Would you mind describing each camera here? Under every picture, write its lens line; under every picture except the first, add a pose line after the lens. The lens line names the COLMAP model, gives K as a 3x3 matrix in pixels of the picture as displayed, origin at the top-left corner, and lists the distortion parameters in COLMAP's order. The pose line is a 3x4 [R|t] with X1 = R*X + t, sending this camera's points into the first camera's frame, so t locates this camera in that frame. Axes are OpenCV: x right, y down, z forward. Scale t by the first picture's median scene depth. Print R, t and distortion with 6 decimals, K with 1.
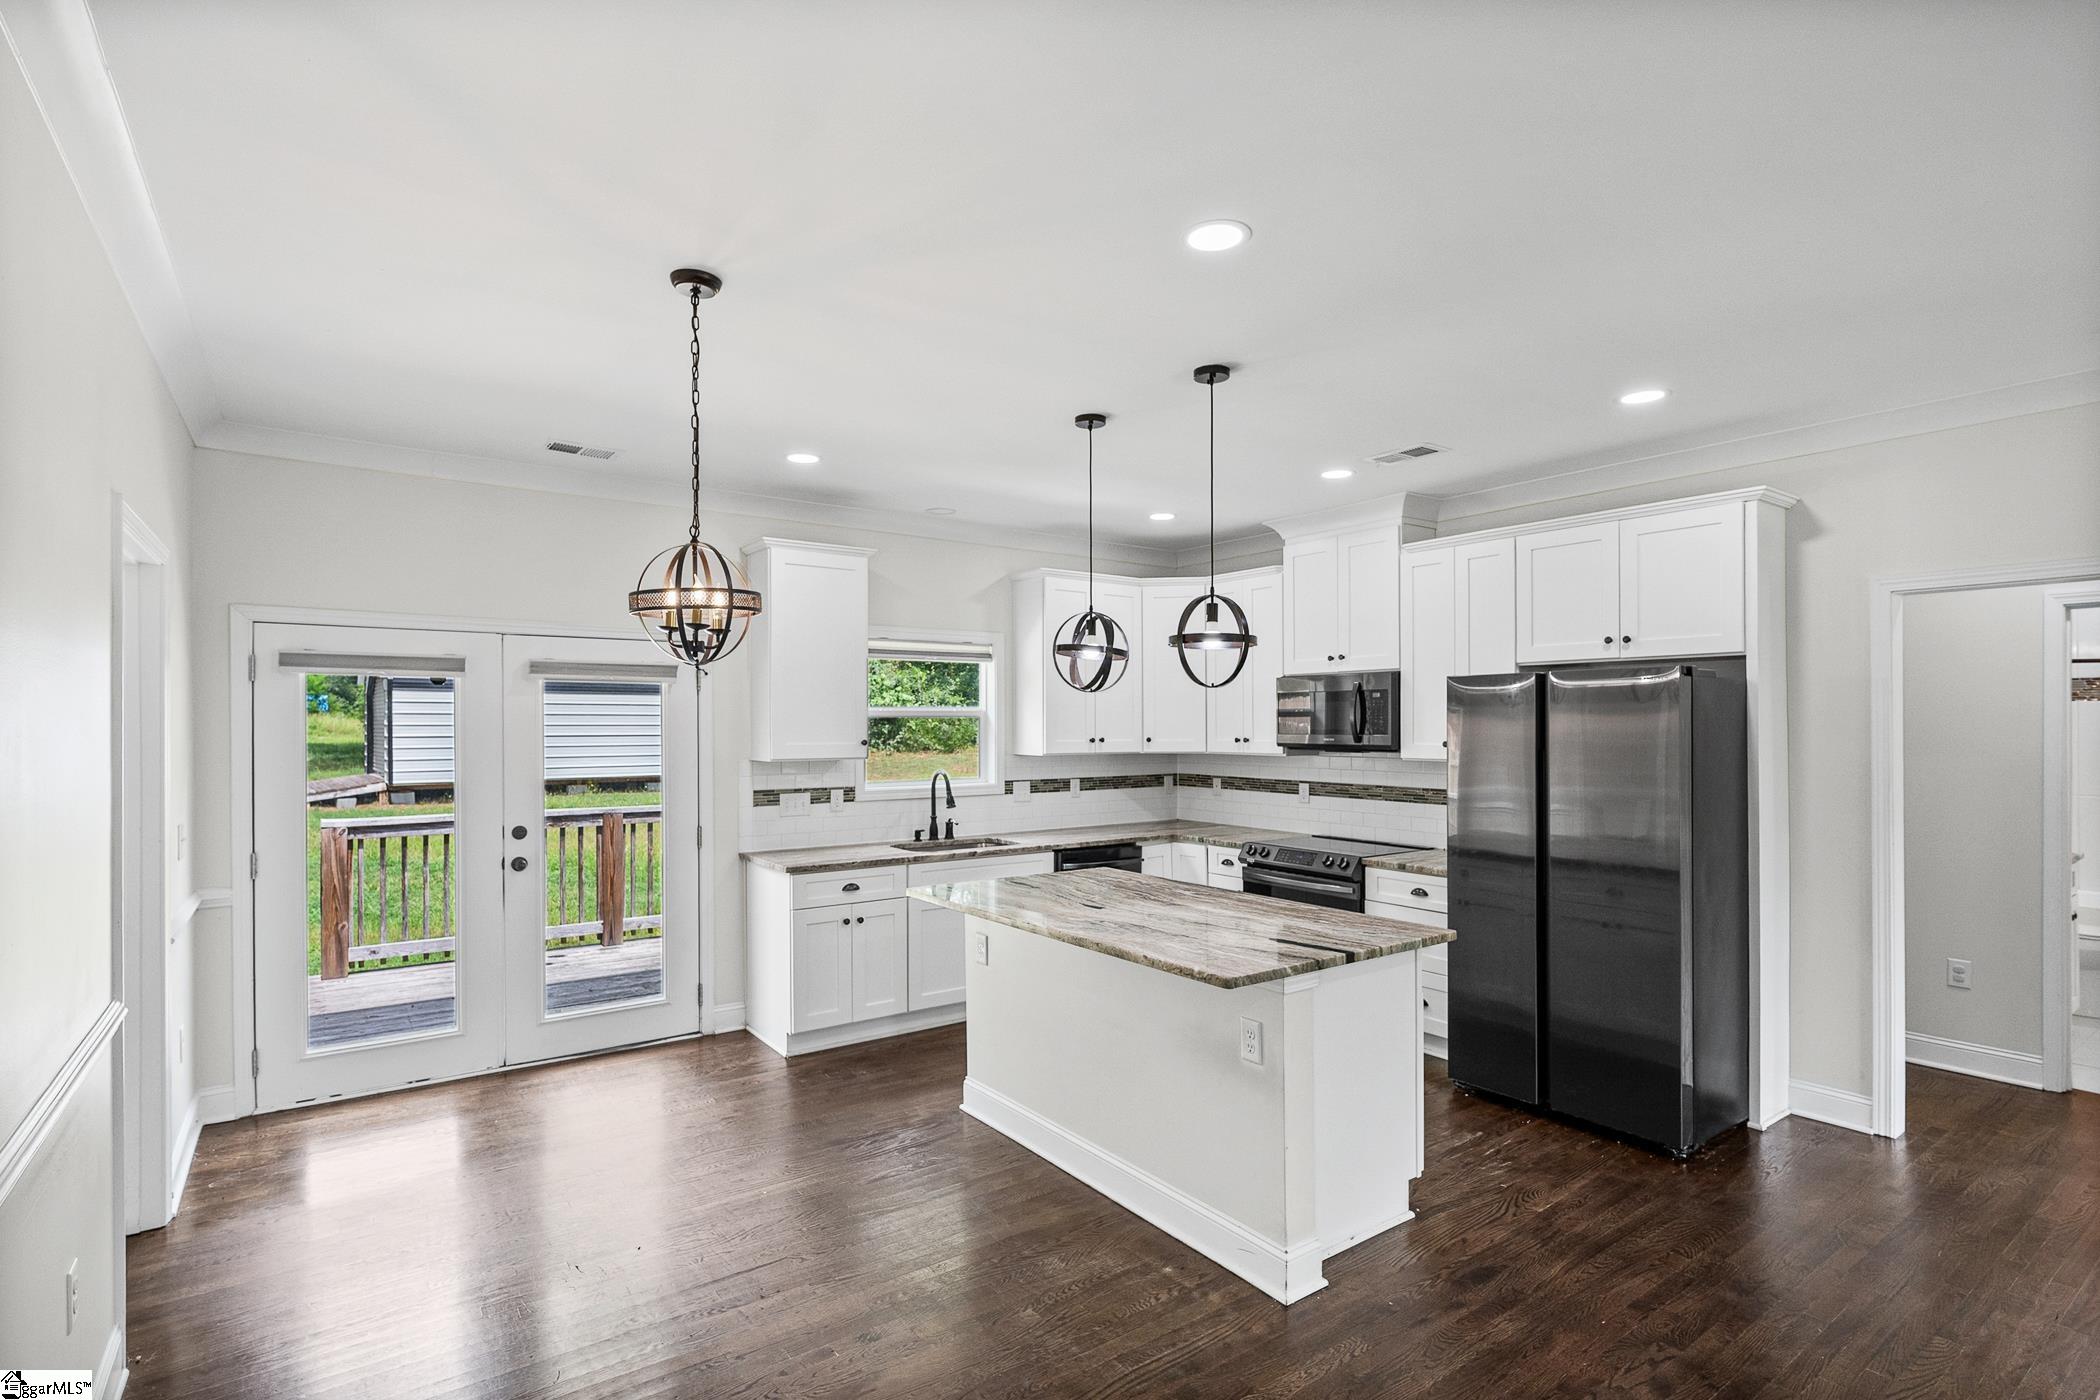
lens RADIAL K [[1004.7, 0, 1035.4], [0, 1004.7, 719.4], [0, 0, 1]] dist [0.002315, 0.000614]
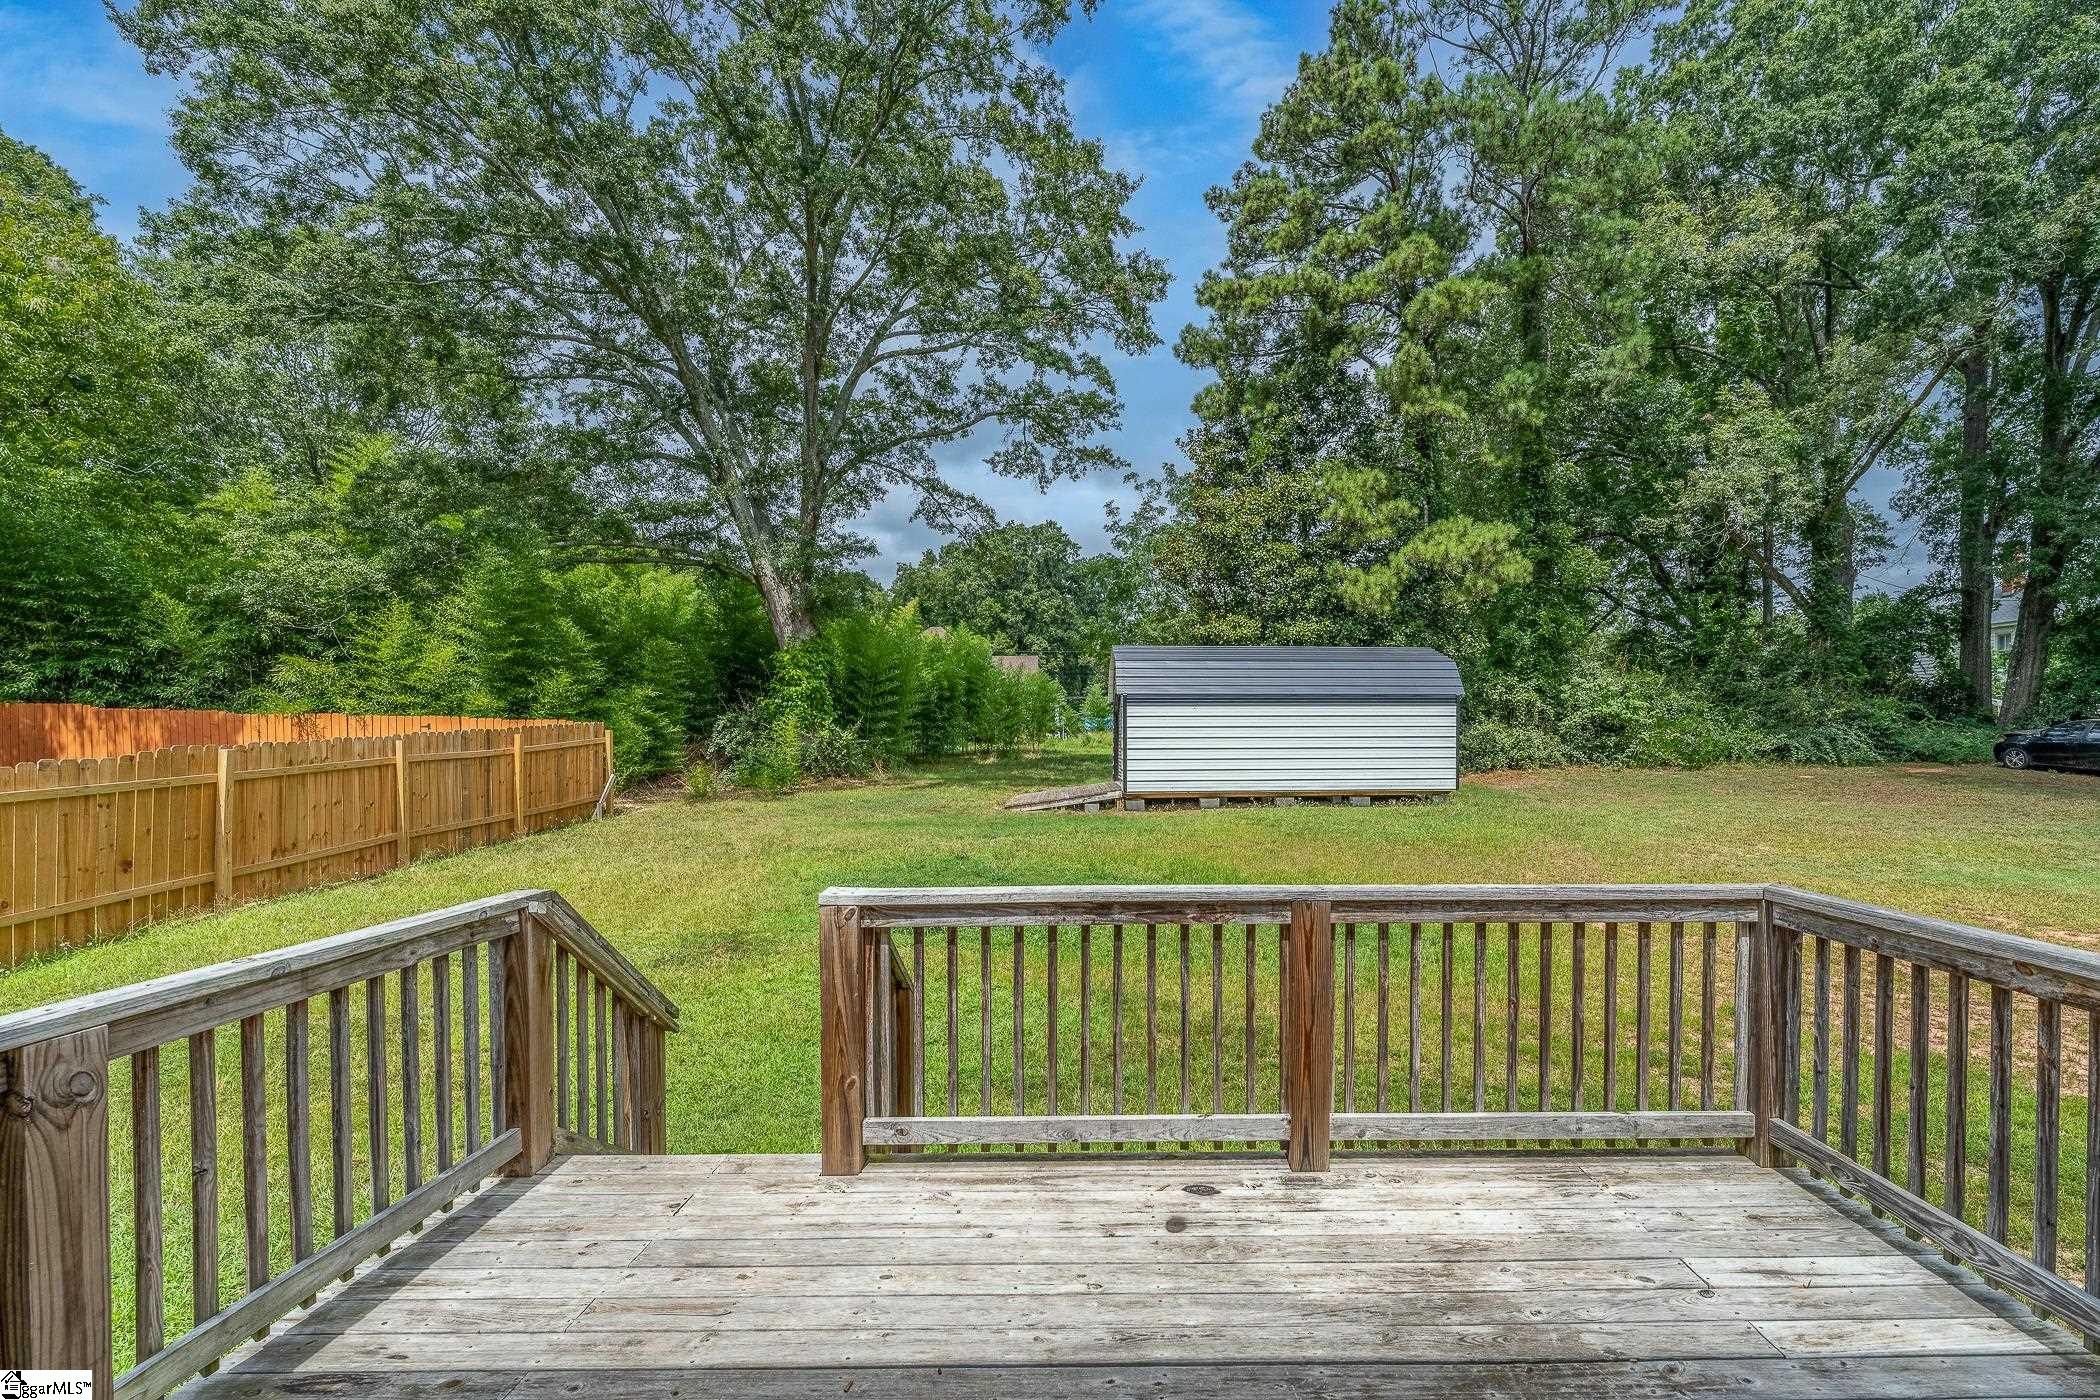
lens RADIAL K [[856.9, 0, 1131.3], [0, 856.9, 810.3], [0, 0, 1]] dist [0.000167, -0.000053]
pose [[0.819422, 0.042051, -0.571646, -0.357691], [0.007615, 0.996419, 0.084213, 0.019613], [0.573140, -0.073360, 0.816167, 0.856821]]
